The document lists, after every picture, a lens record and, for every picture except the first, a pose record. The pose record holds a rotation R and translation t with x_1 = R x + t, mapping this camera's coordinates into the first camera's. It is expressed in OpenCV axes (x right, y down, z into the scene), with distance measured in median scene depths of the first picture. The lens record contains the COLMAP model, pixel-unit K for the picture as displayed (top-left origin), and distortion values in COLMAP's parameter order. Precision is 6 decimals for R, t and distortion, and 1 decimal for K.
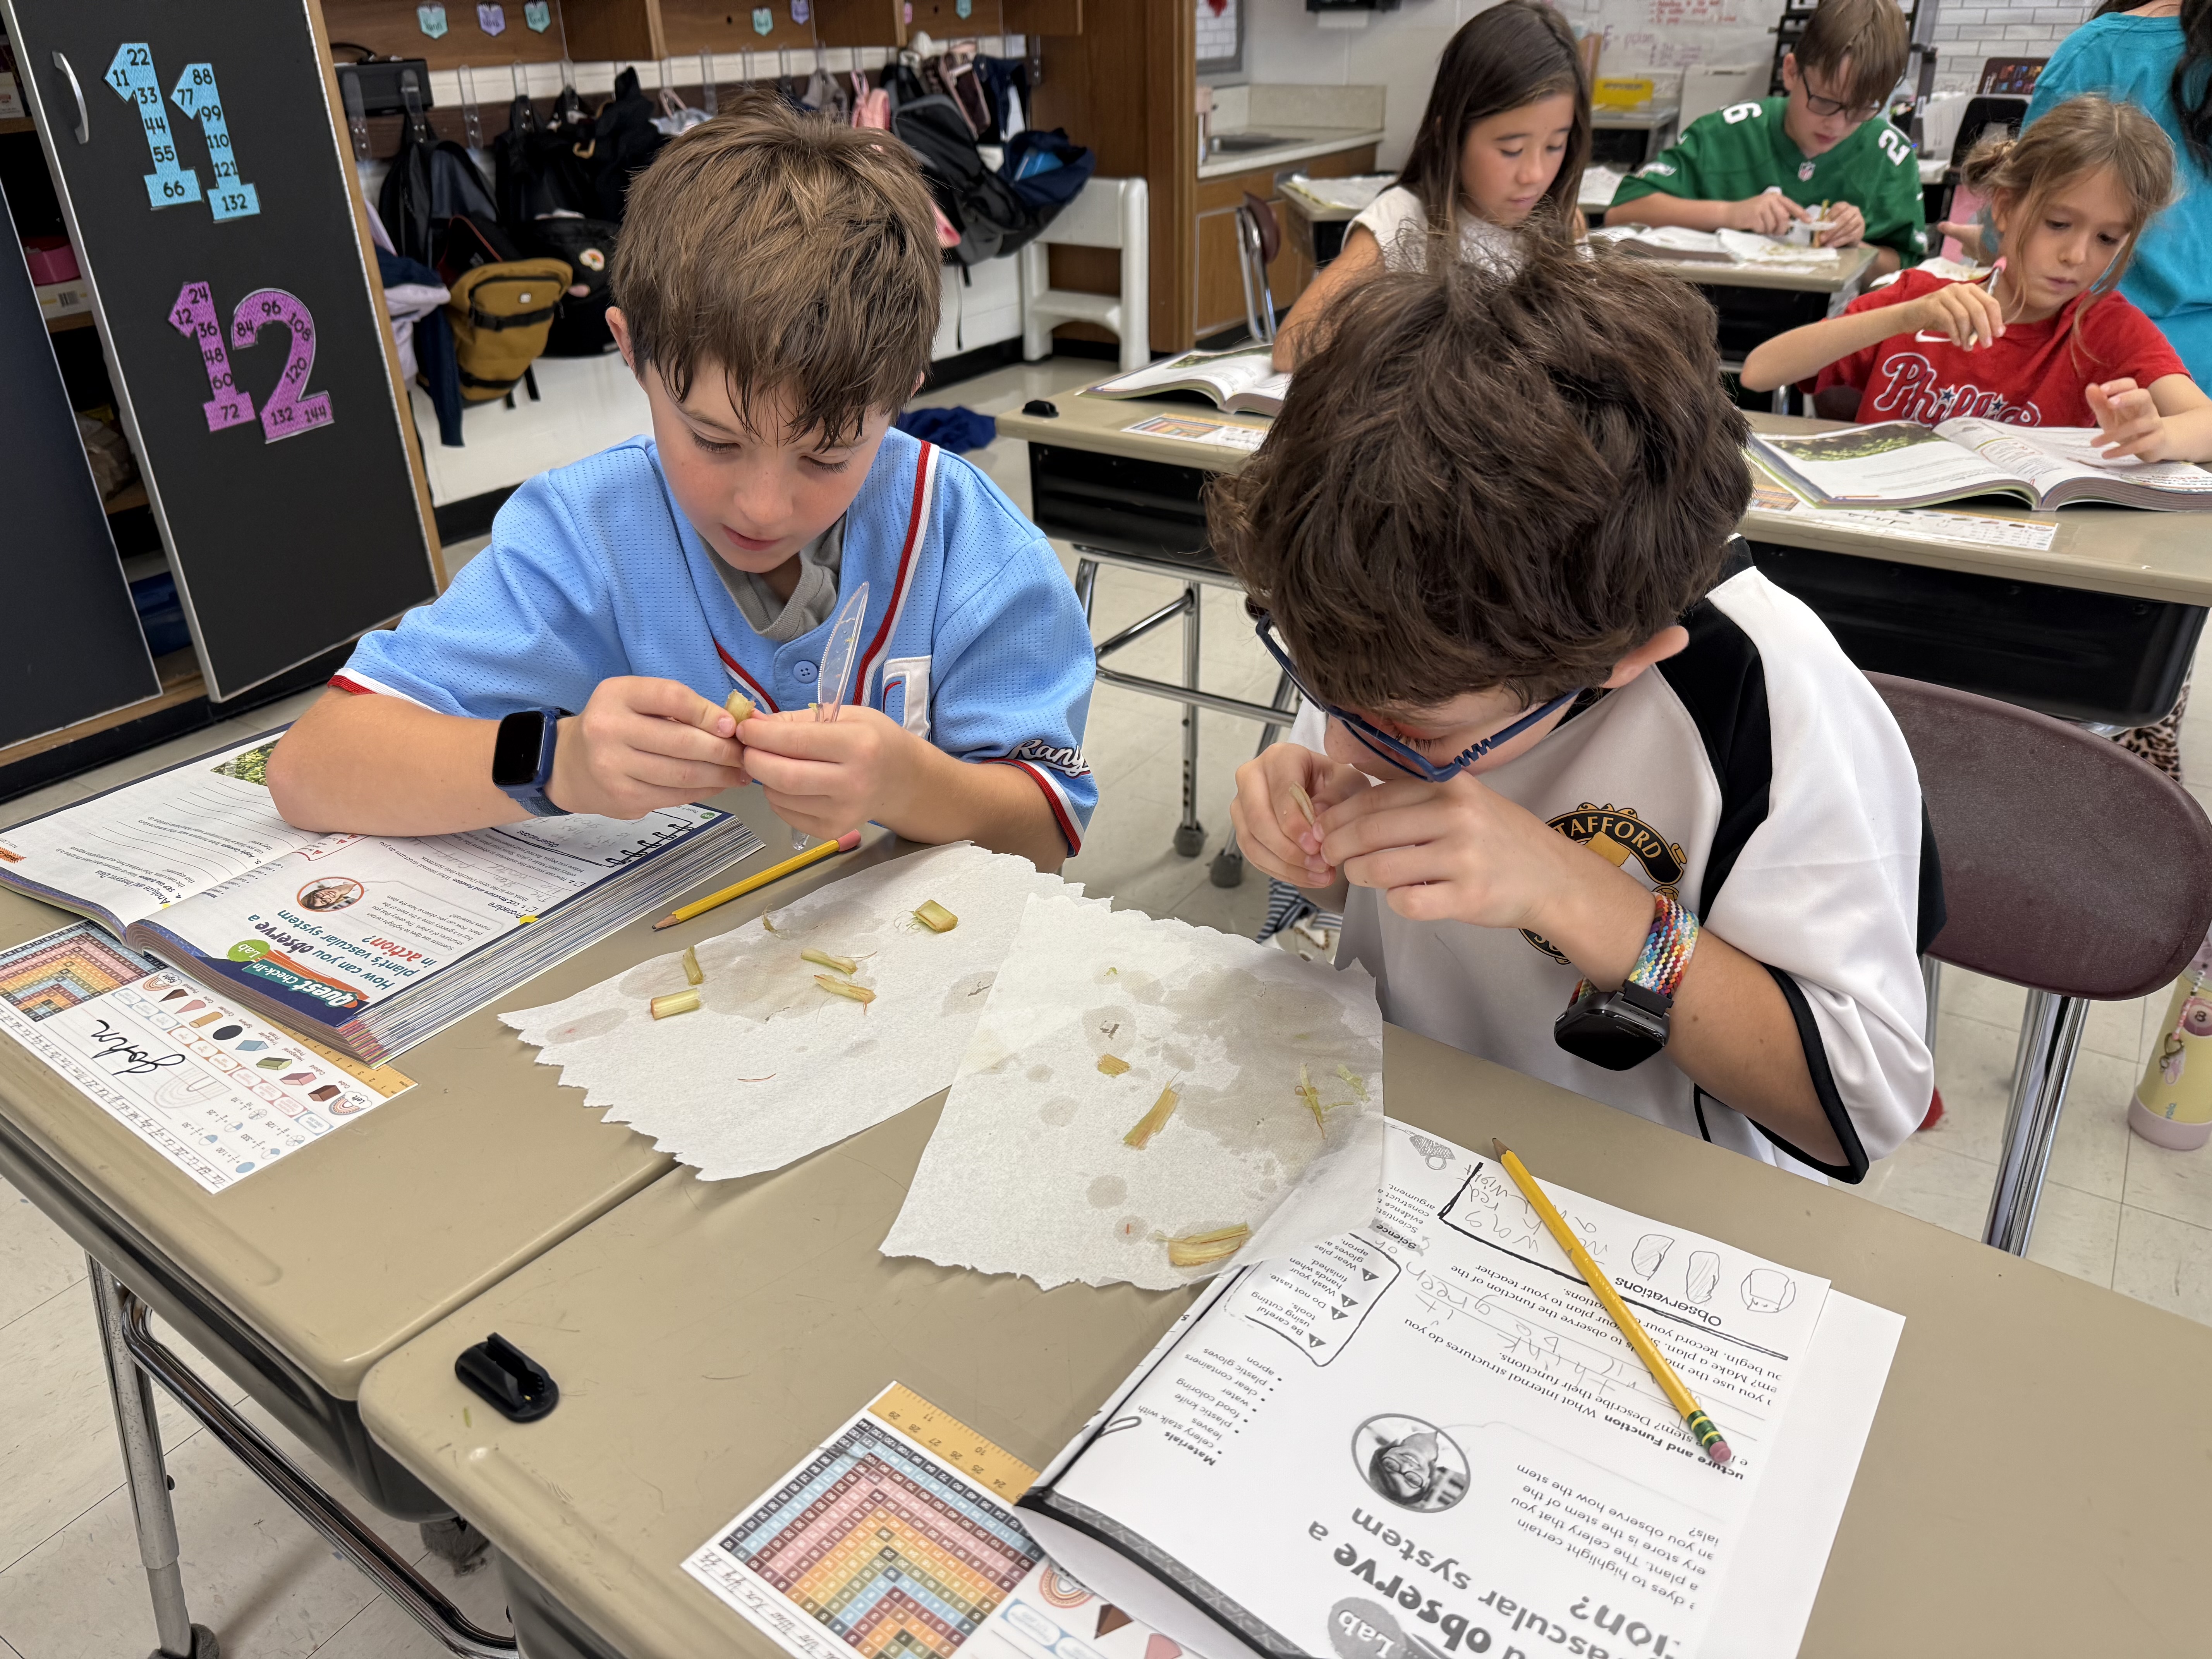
lens RADIAL K [[1640.9, 0, 989.9], [0, 1640.9, 838.1], [0, 0, 1]] dist [-0.022887, 0.006298]
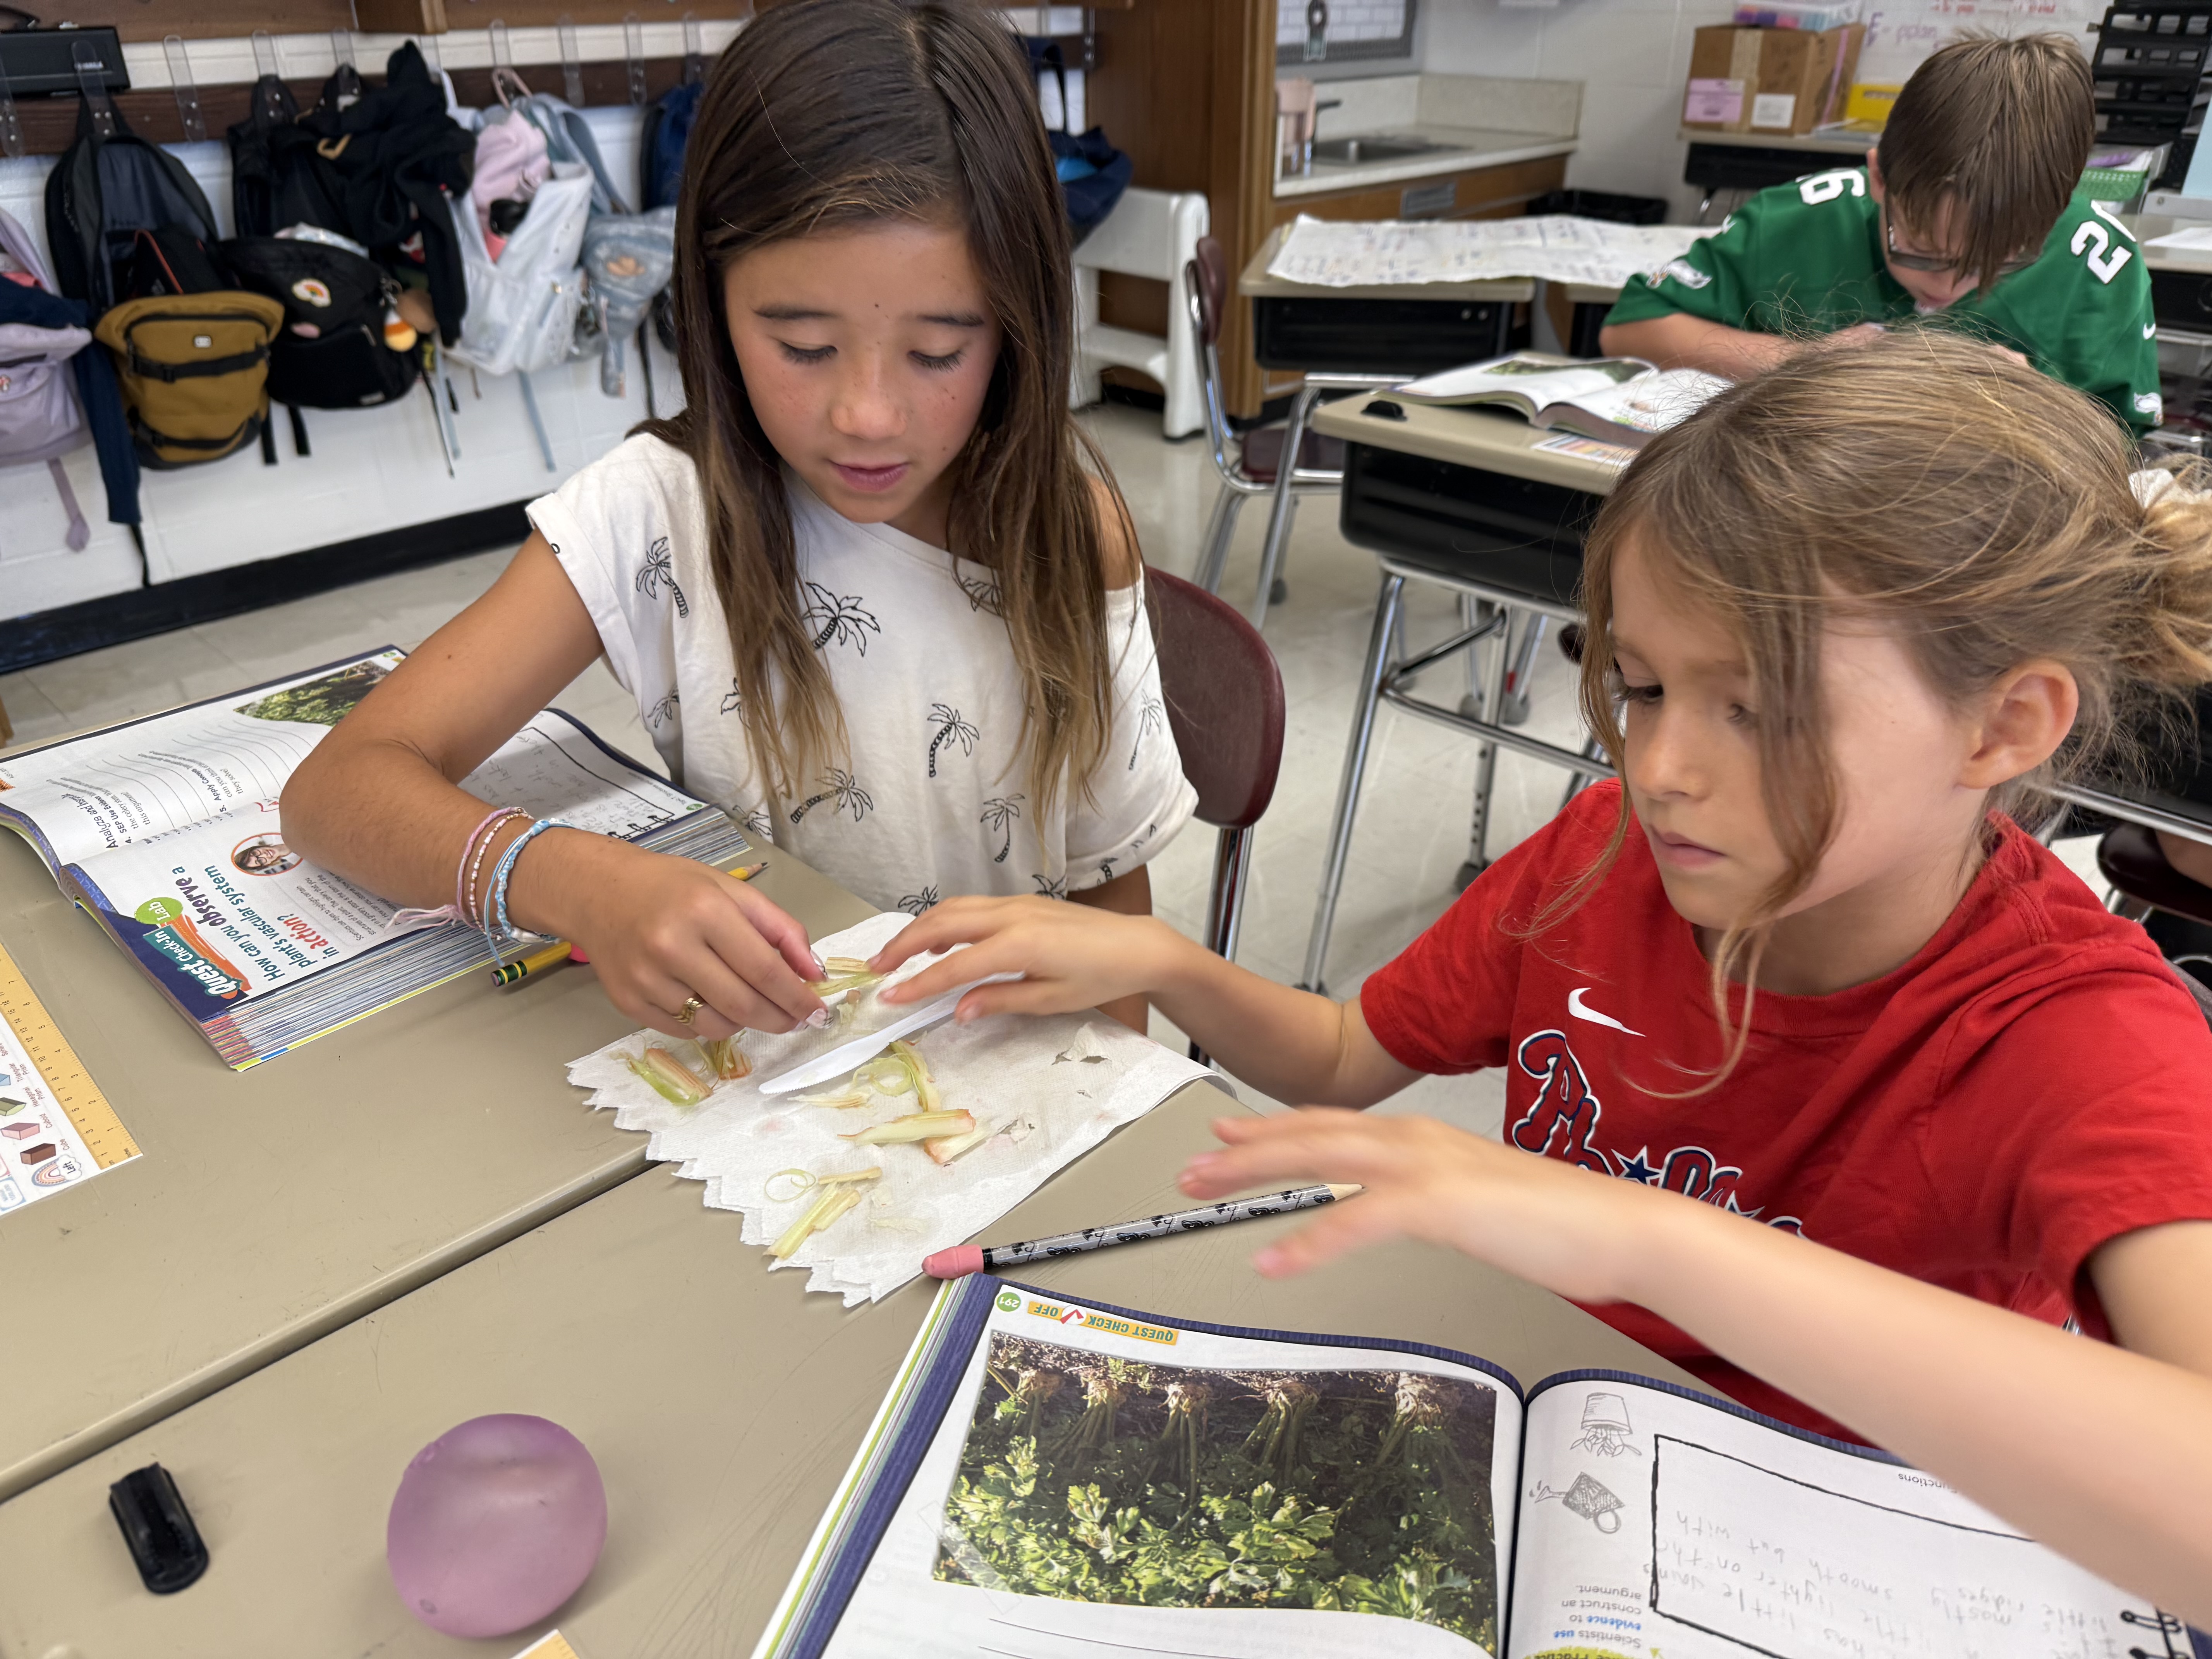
lens RADIAL K [[1640.9, 0, 989.9], [0, 1640.9, 838.1], [0, 0, 1]] dist [-0.022887, 0.006298]
pose [[0.979621, 0.110119, -0.167976, 0.164802], [-0.106541, 0.993850, 0.030196, -0.111079], [0.170268, -0.011684, 0.985329, 0.208456]]
